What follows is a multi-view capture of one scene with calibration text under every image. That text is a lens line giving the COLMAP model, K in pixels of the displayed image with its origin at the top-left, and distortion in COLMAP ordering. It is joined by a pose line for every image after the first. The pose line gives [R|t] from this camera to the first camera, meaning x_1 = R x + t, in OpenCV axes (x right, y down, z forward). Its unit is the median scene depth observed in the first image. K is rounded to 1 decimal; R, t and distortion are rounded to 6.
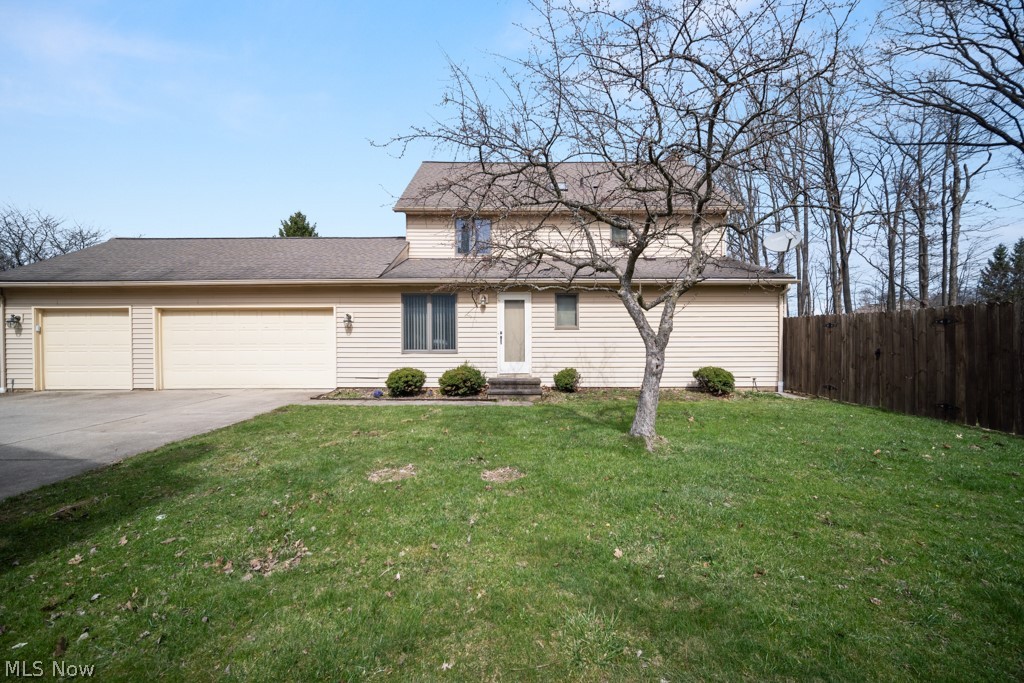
lens RADIAL K [[404.8, 0, 510.3], [0, 404.8, 341.3], [0, 0, 1]] dist [0.011826, -0.000120]
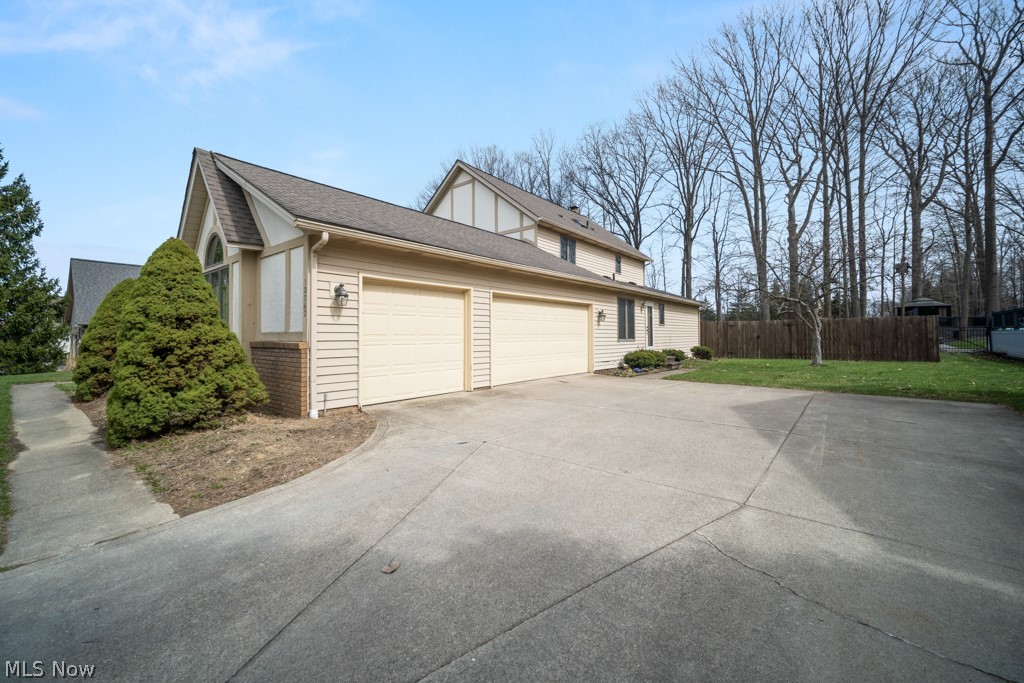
lens RADIAL K [[404.8, 0, 512.6], [0, 404.8, 337.5], [0, 0, 1]] dist [0.011826, -0.000120]
pose [[0.628089, -0.003470, 0.778134, -1.509552], [0.013540, 0.999887, -0.006469, 0.020013], [-0.778024, 0.014599, 0.628065, 0.440285]]
